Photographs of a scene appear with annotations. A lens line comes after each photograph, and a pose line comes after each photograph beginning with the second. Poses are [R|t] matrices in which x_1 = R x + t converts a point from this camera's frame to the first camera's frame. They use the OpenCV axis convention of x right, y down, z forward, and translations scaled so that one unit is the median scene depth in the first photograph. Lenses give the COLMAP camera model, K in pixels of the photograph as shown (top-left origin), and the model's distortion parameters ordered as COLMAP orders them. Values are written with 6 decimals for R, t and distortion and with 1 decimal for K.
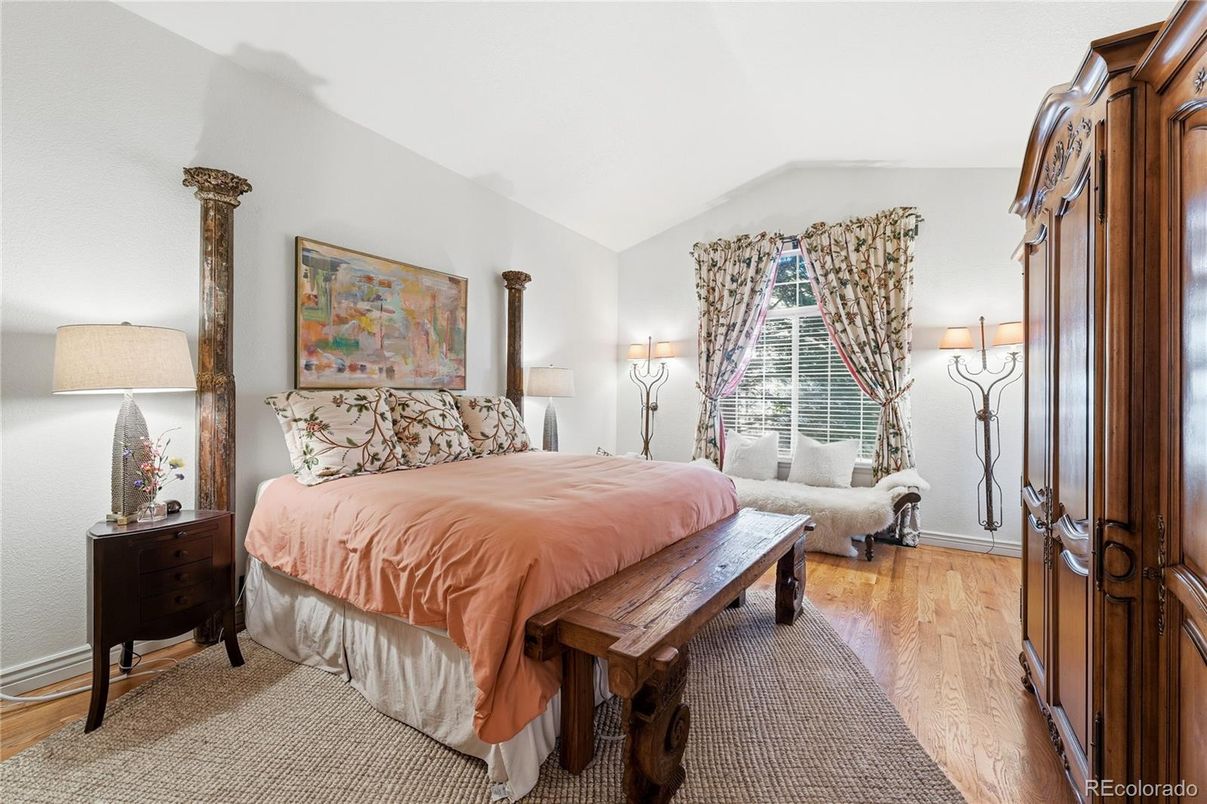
lens RADIAL K [[489.7, 0, 603.5], [0, 489.7, 399.0], [0, 0, 1]] dist [0.003549, 0.000601]
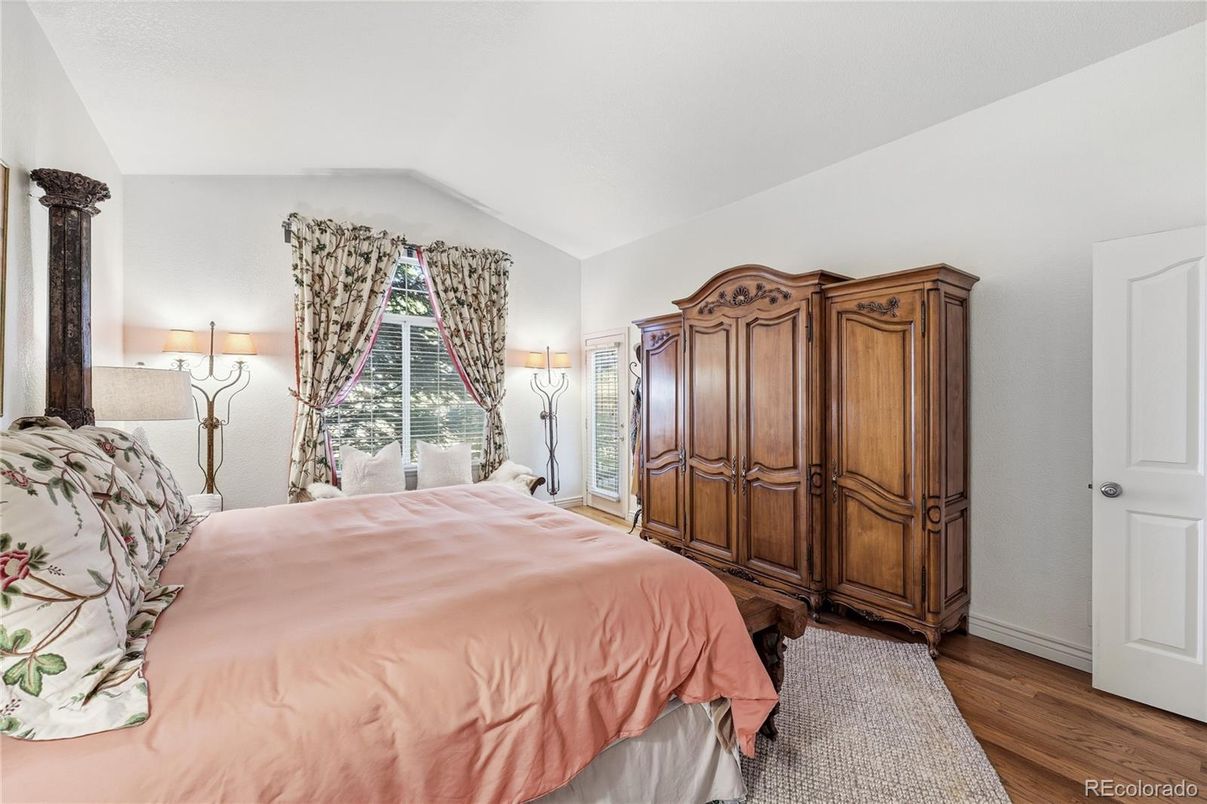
lens RADIAL K [[489.7, 0, 602.6], [0, 489.7, 394.9], [0, 0, 1]] dist [0.003549, 0.000601]
pose [[0.367067, -0.010797, 0.930132, -0.428710], [0.005755, 0.999940, 0.009336, -0.034512], [-0.930177, 0.001926, 0.367107, 0.288900]]
